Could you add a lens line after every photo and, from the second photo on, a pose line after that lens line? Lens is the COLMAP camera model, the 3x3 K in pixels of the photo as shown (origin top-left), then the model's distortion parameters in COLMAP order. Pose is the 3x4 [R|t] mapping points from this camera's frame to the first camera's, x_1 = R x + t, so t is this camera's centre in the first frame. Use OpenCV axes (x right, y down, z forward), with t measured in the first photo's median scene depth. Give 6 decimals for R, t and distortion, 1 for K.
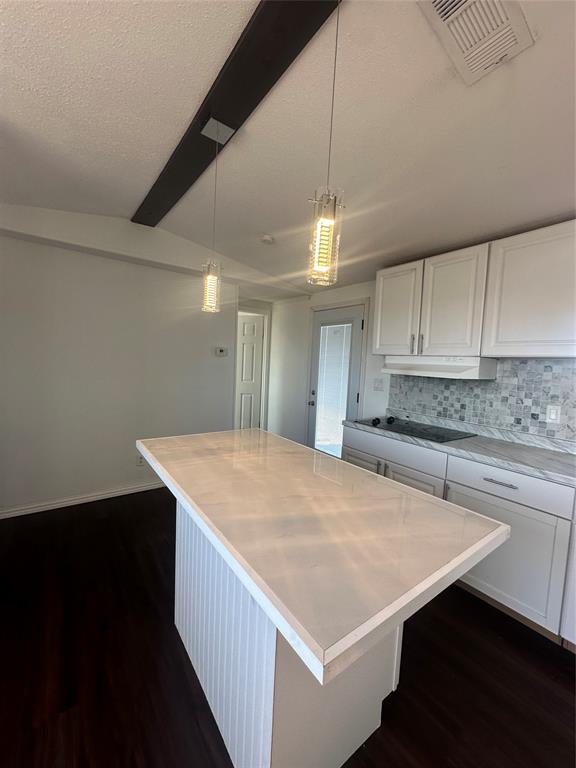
lens RADIAL K [[306.4, 0, 290.1], [0, 306.4, 383.3], [0, 0, 1]] dist [-0.004241, 0.000588]
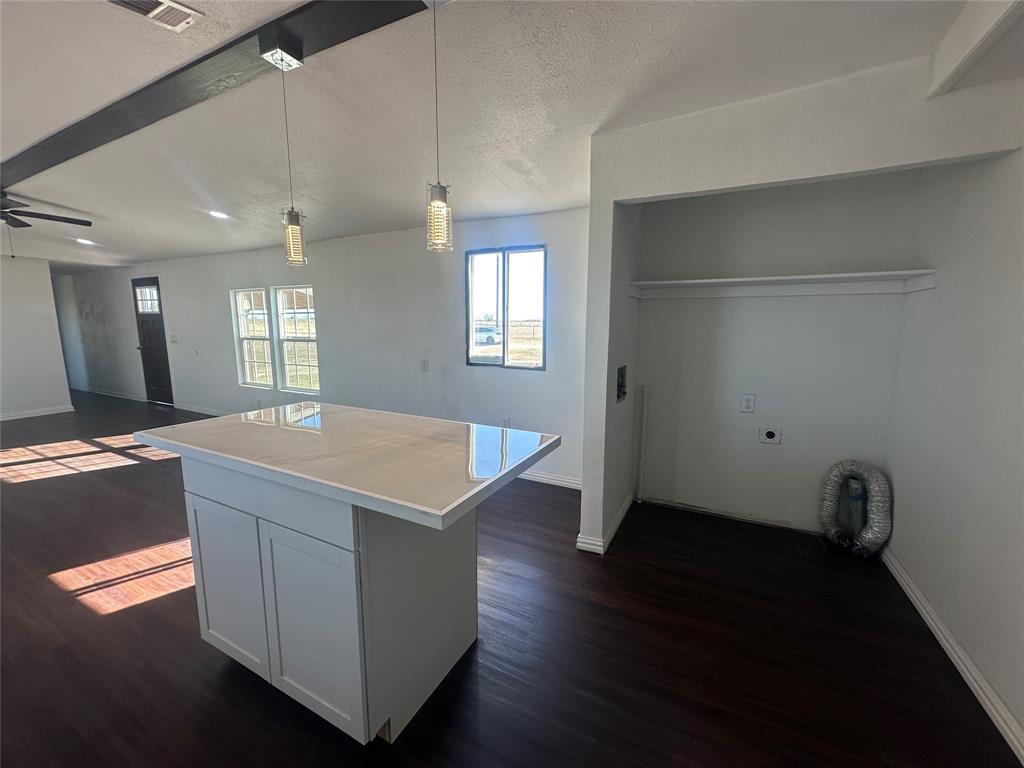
lens RADIAL K [[408.6, 0, 511.9], [0, 408.6, 381.6], [0, 0, 1]] dist [-0.004241, 0.000588]
pose [[-0.896178, 0.008089, -0.443622, 0.017759], [-0.078277, 0.981269, 0.176024, -0.074101], [0.436736, 0.192474, -0.878758, 1.331291]]
